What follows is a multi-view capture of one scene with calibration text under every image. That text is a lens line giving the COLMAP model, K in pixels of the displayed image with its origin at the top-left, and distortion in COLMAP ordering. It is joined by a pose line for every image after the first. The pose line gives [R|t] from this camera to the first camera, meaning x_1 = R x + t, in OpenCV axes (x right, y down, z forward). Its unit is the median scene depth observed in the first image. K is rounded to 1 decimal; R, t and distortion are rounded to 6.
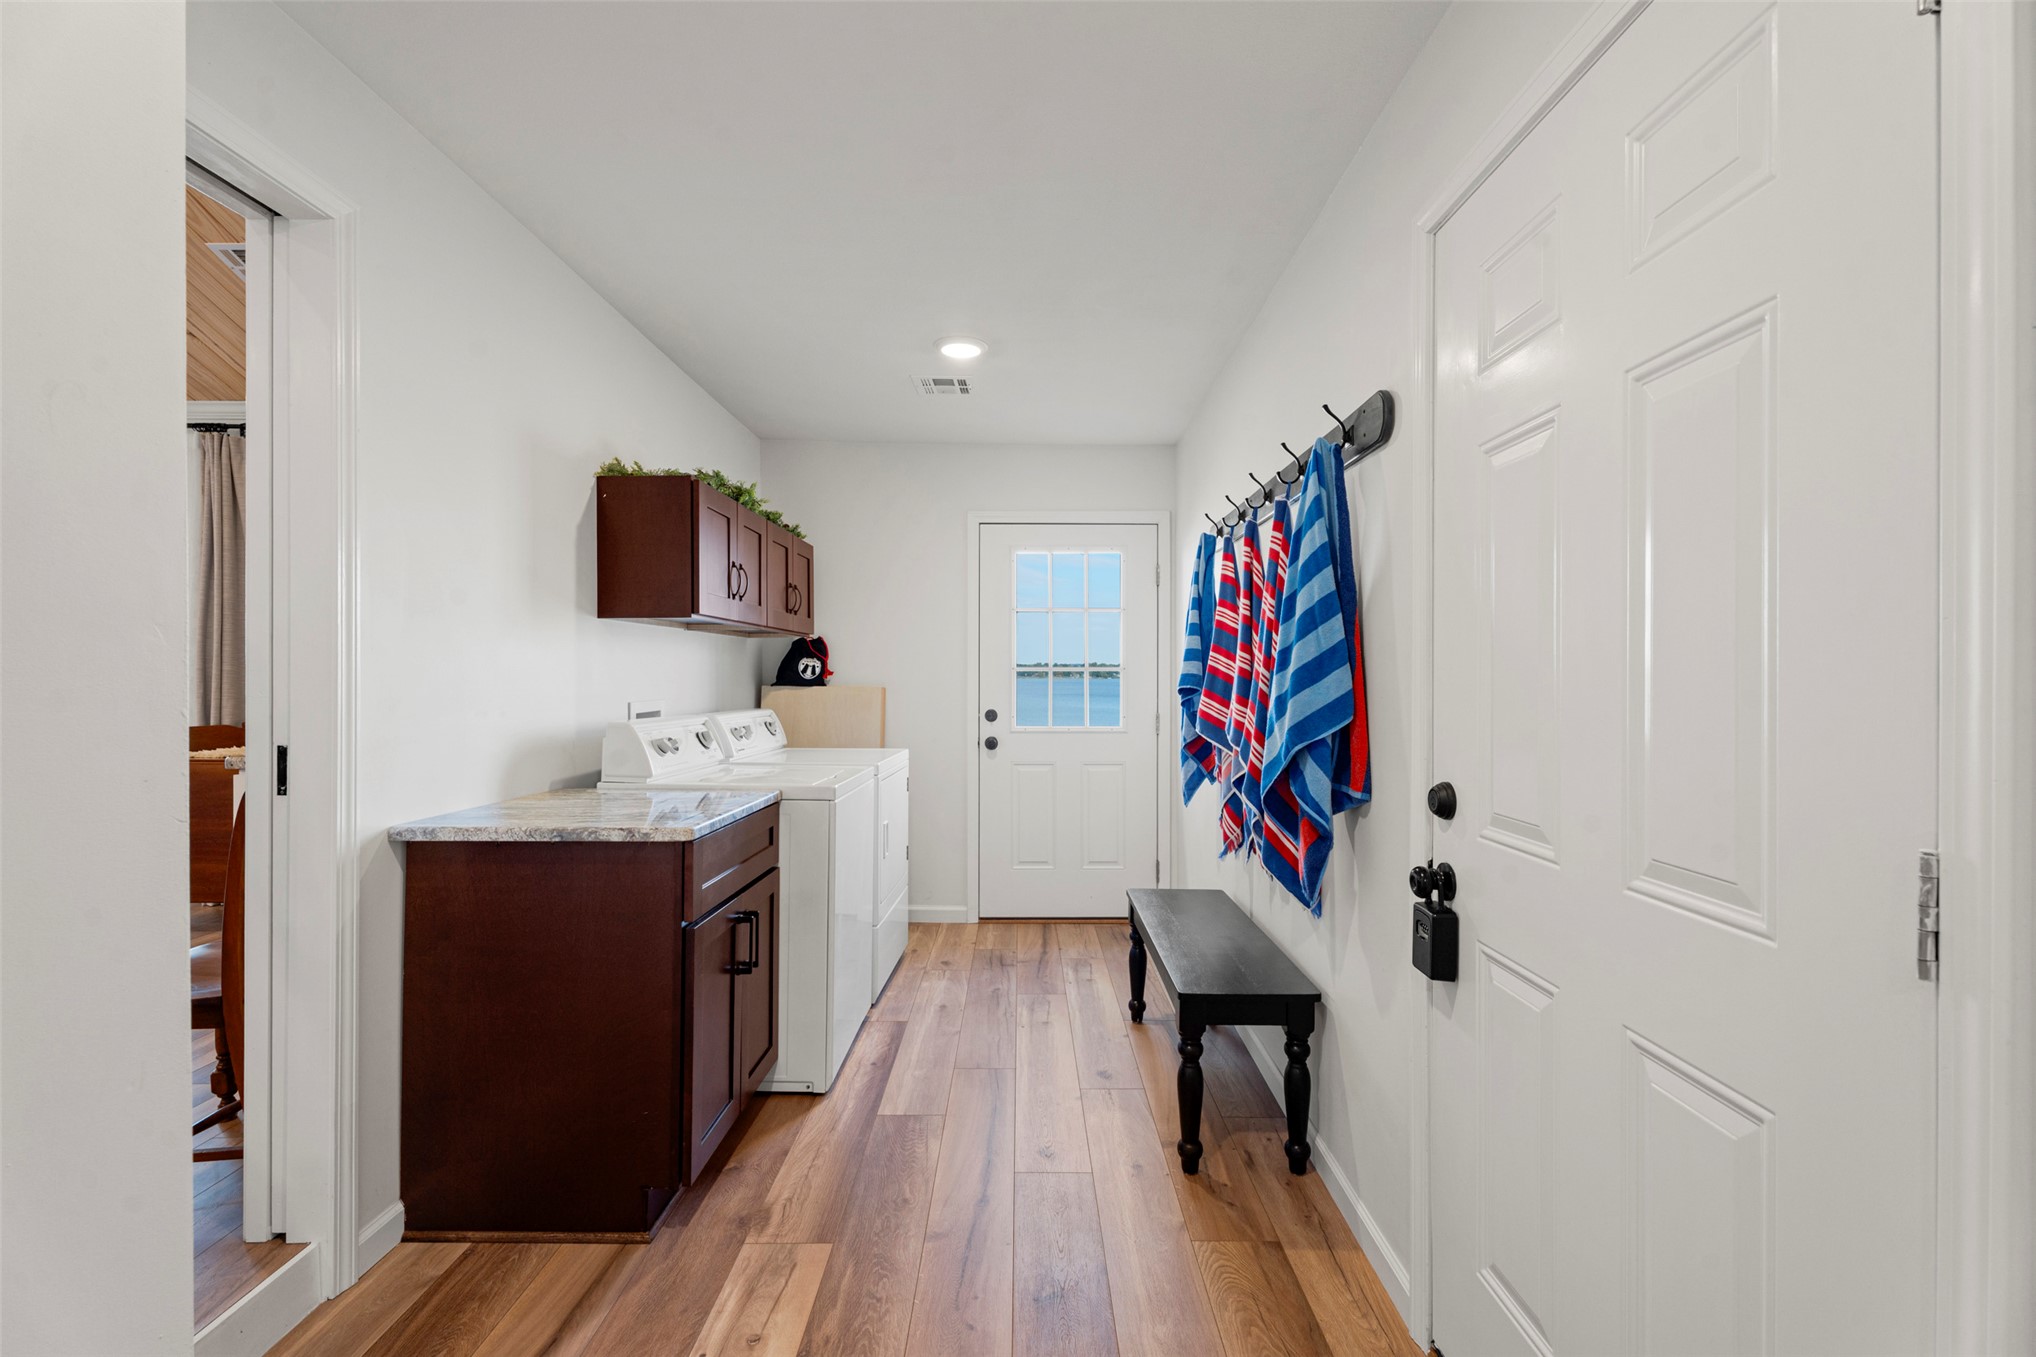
lens RADIAL K [[908.2, 0, 1015.1], [0, 908.2, 681.7], [0, 0, 1]] dist [0.004029, -0.000935]
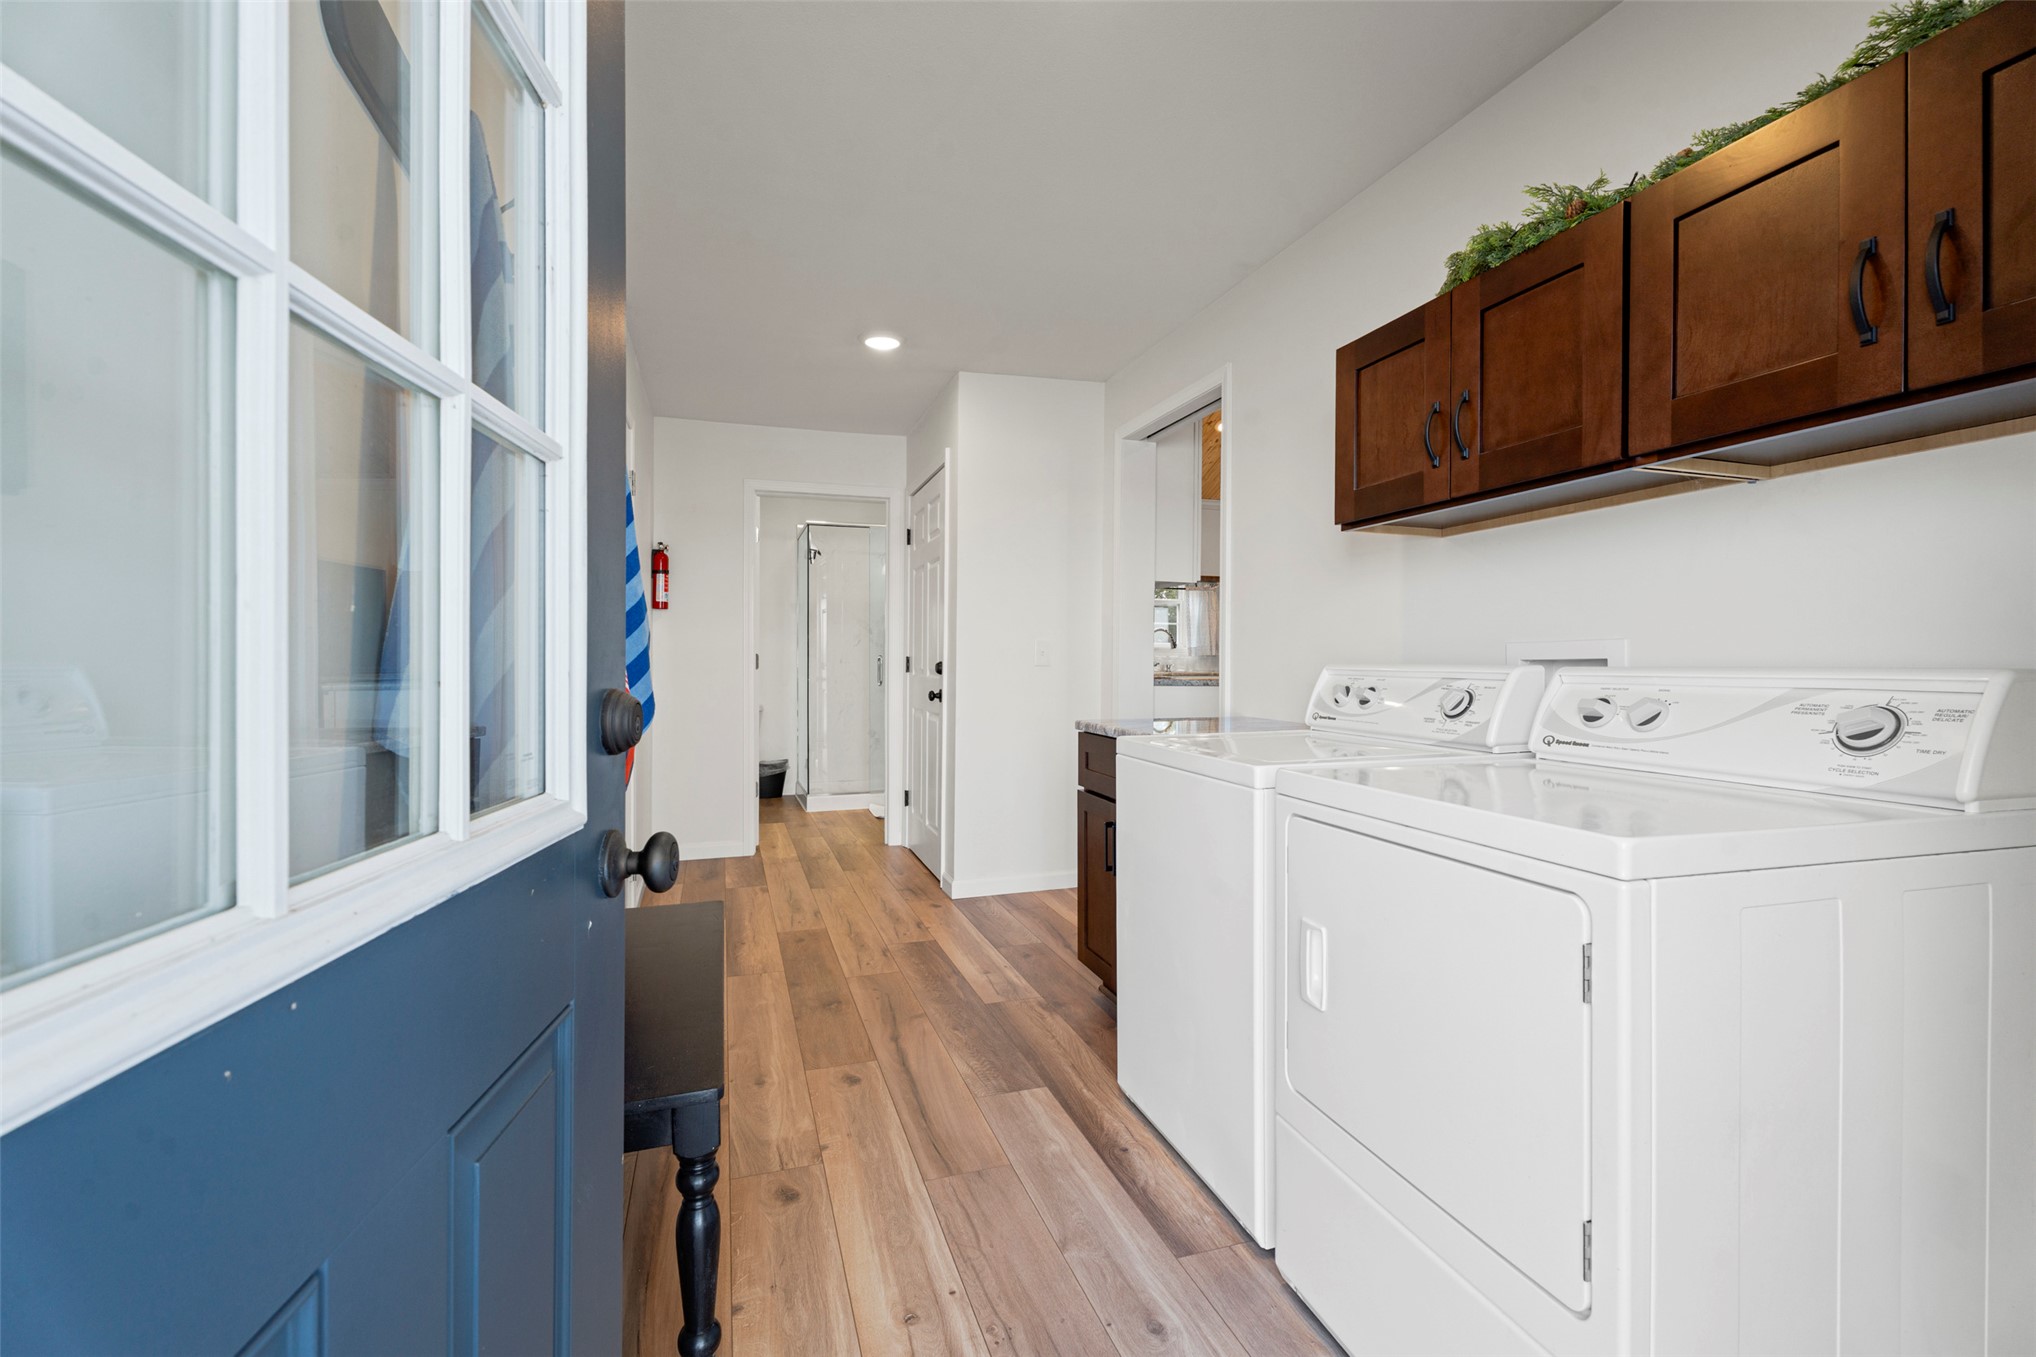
lens RADIAL K [[908.2, 0, 1012.6], [0, 908.2, 662.2], [0, 0, 1]] dist [0.004029, -0.000935]
pose [[-0.951120, -0.004920, -0.308783, 0.164512], [-0.005824, 0.999981, 0.002005, 0.048485], [0.308767, 0.003705, -0.951130, 1.855747]]
